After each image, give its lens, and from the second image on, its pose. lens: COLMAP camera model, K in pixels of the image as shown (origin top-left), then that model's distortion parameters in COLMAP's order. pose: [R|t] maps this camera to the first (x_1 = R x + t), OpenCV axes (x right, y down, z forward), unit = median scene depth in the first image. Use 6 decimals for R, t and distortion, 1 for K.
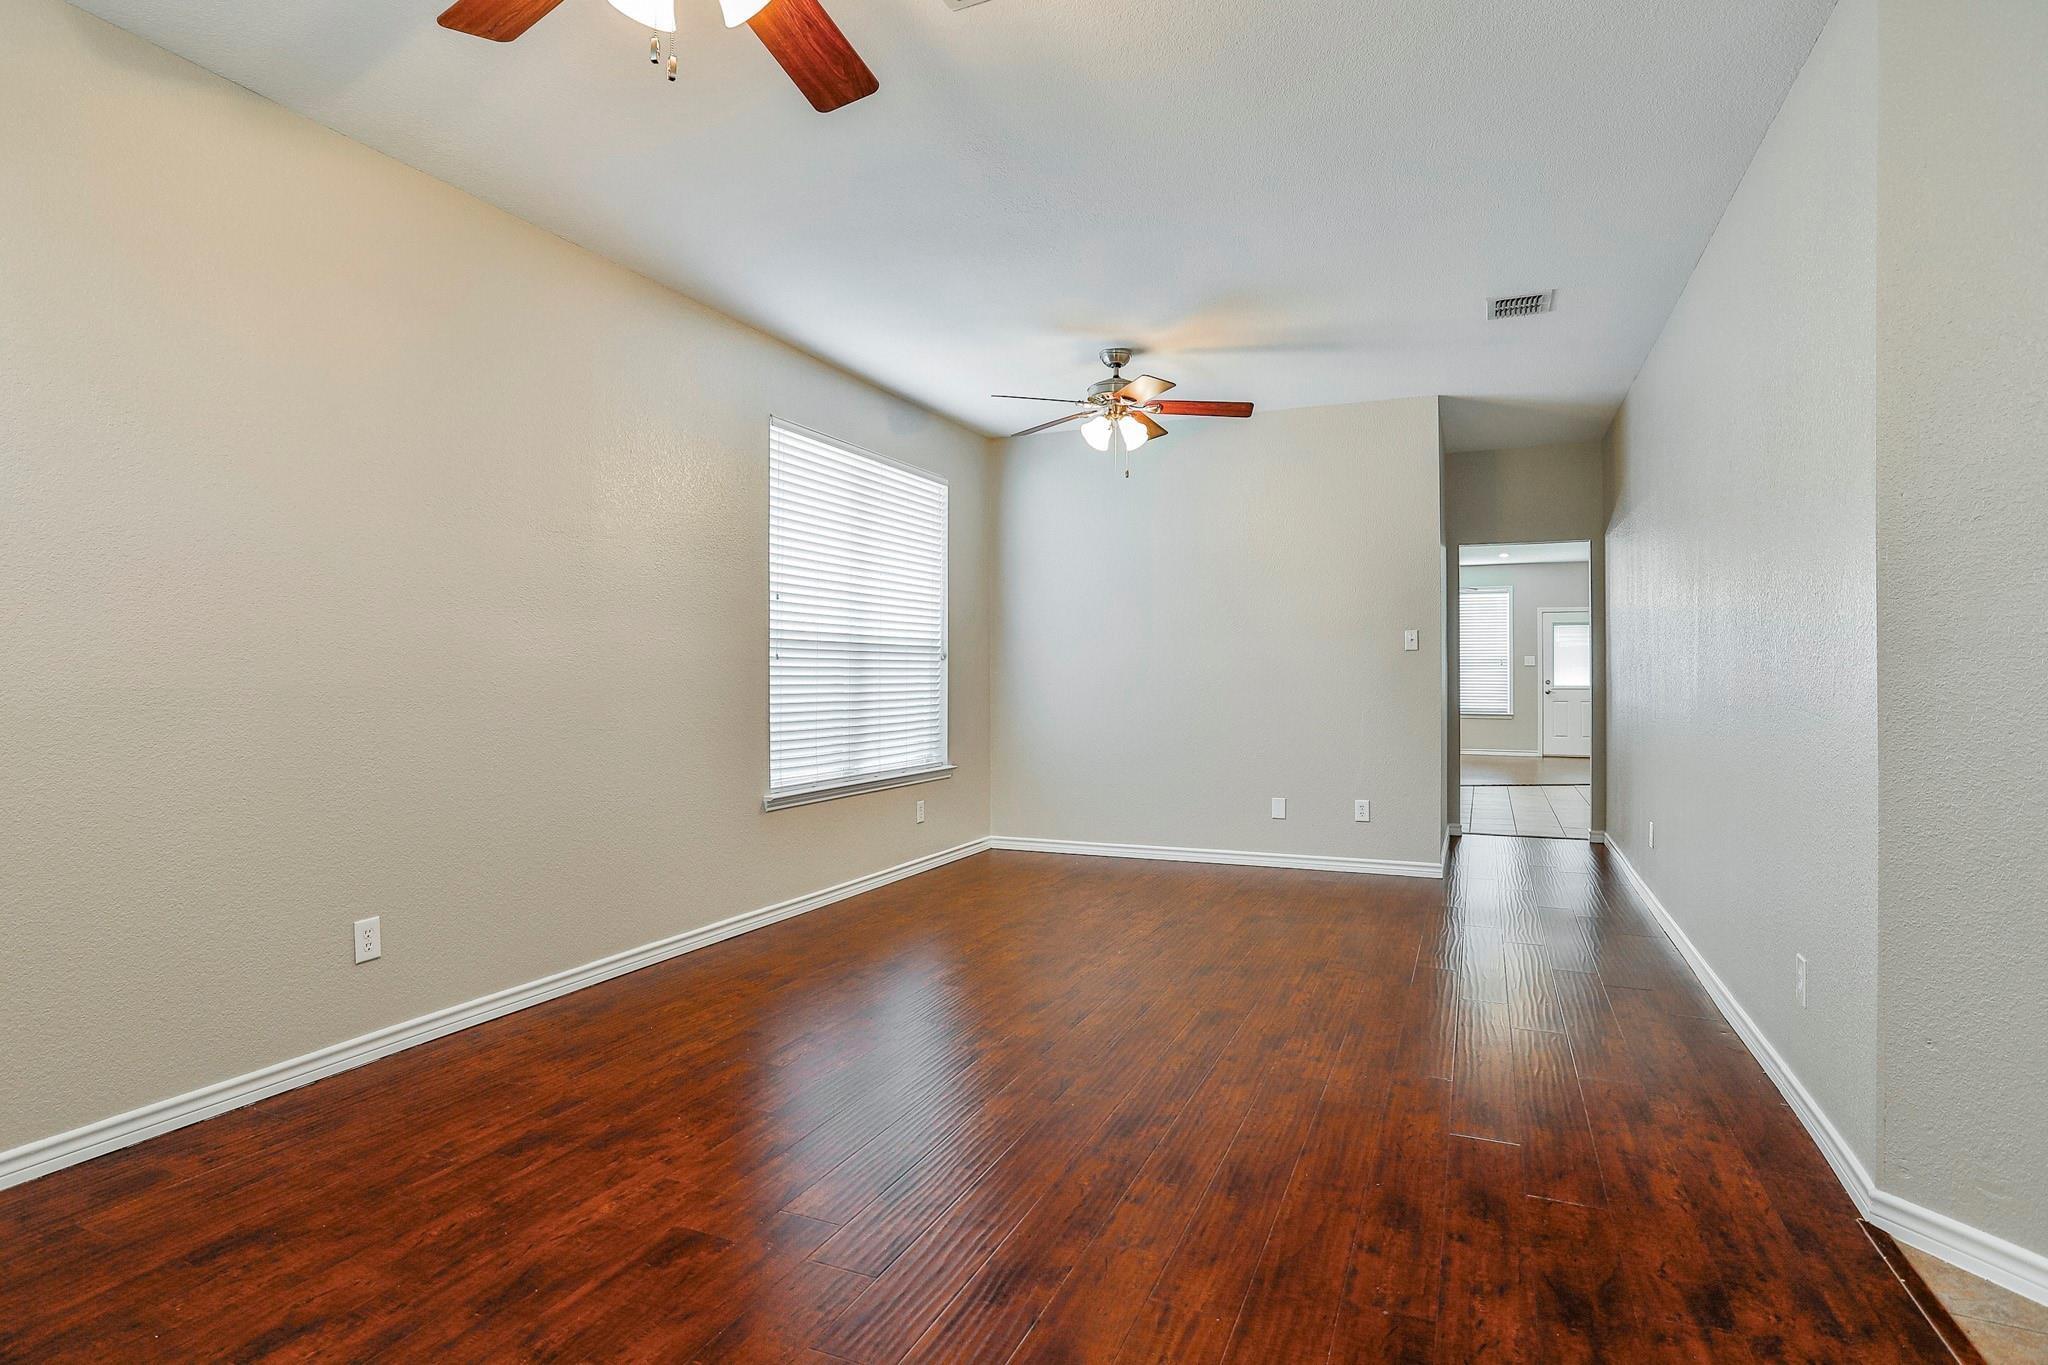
lens RADIAL K [[1030.7, 0, 1064.6], [0, 1030.7, 679.5], [0, 0, 1]] dist [-0.053204, 0.031369]
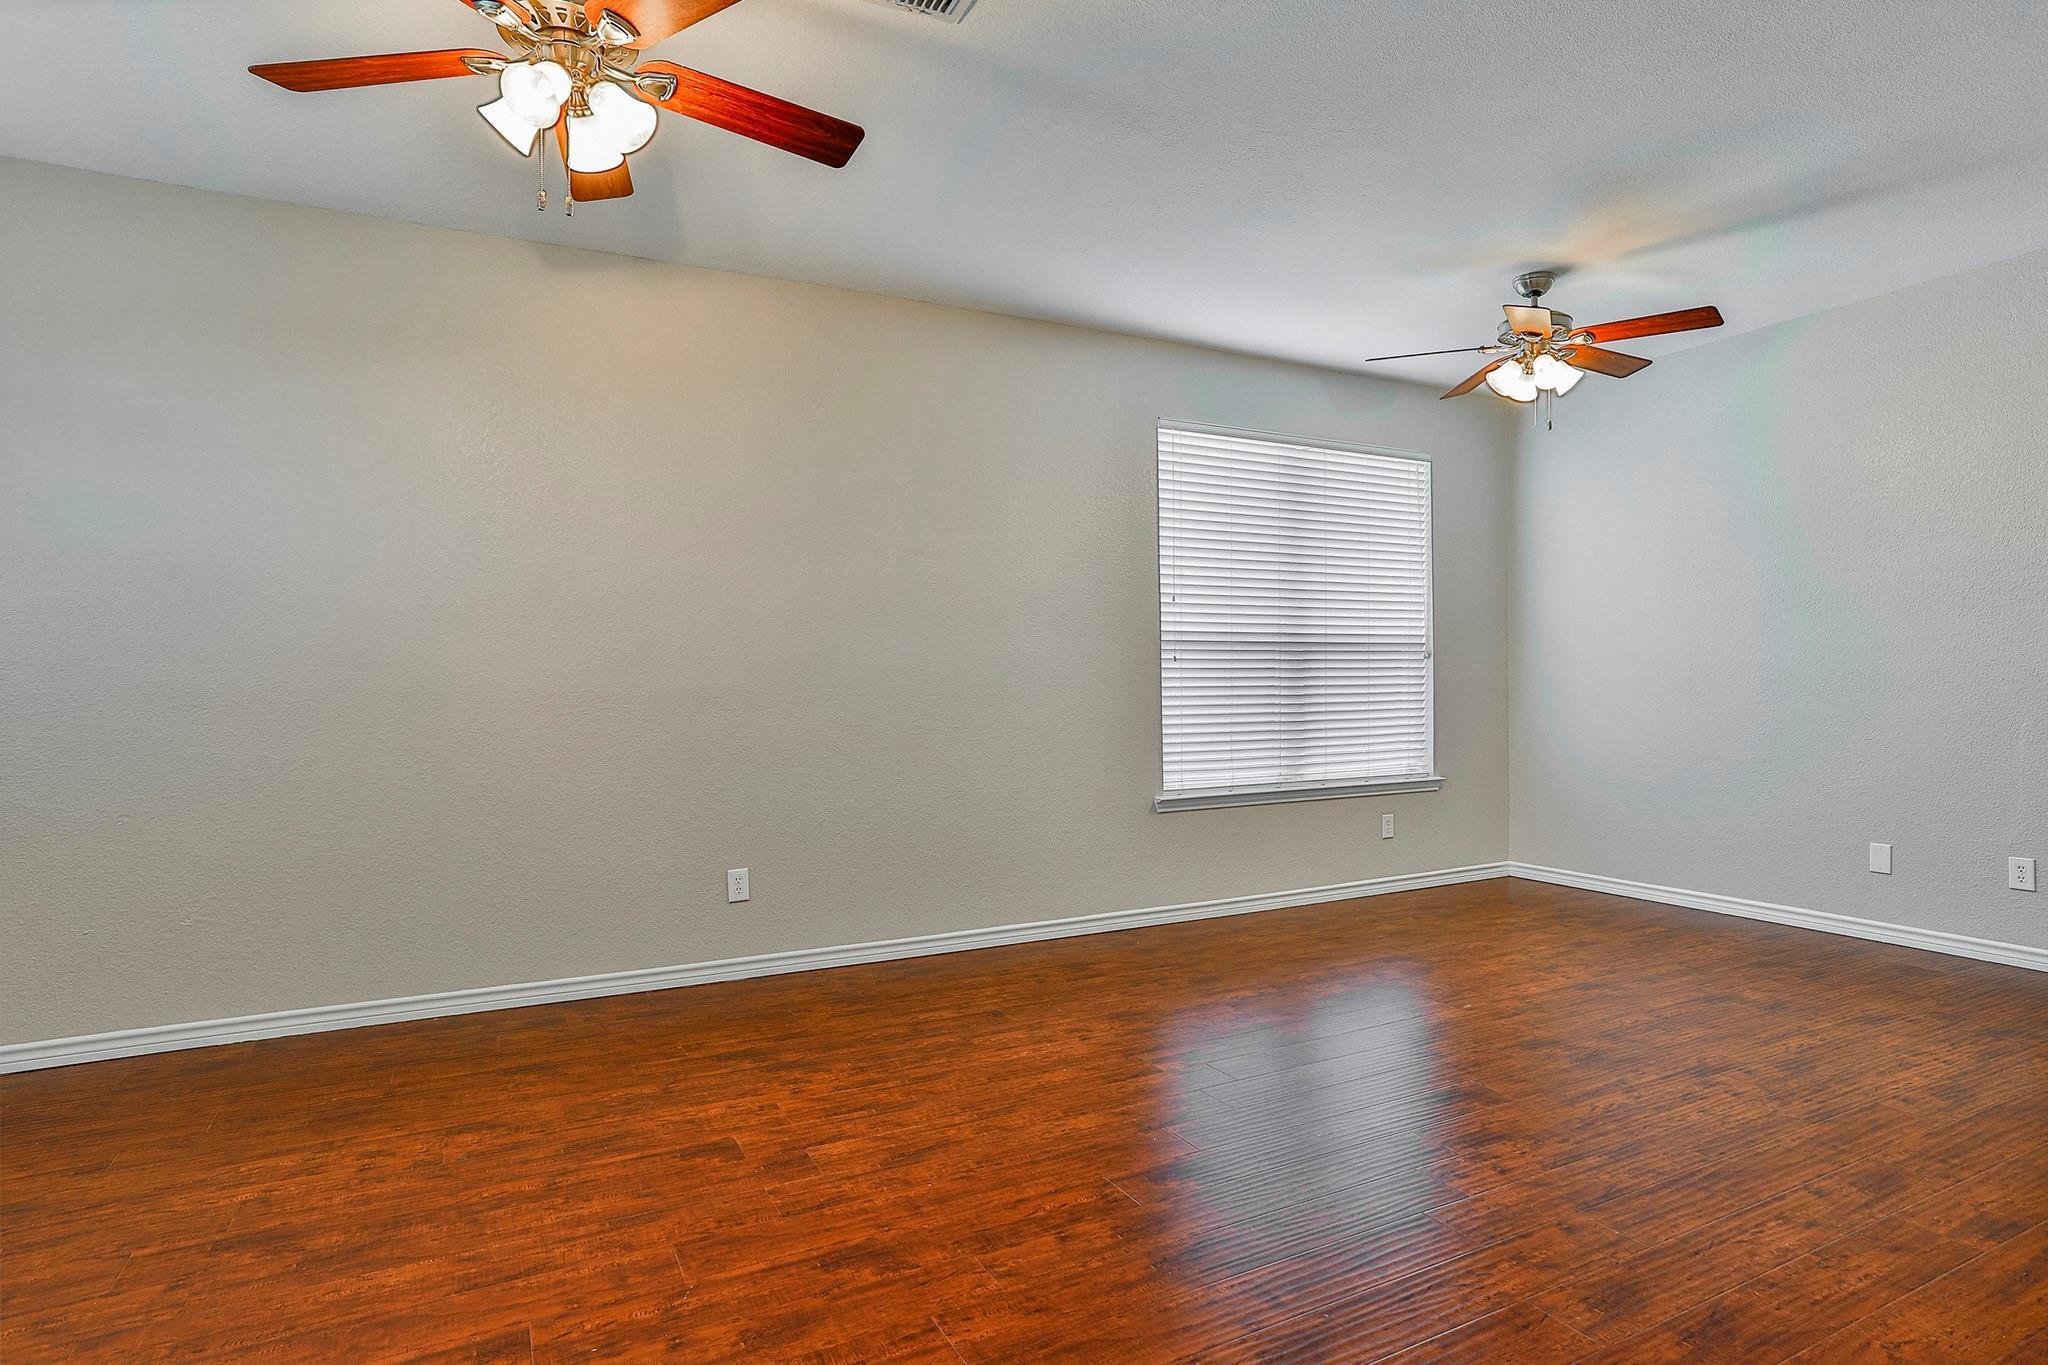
lens RADIAL K [[1113.9, 0, 1111.2], [0, 1113.9, 684.7], [0, 0, 1]] dist [-0.058198, 0.045281]
pose [[0.788868, -0.003984, -0.614550, 0.388981], [0.006990, 0.999972, 0.002490, 0.000133], [0.614523, -0.006260, 0.788874, 0.122849]]
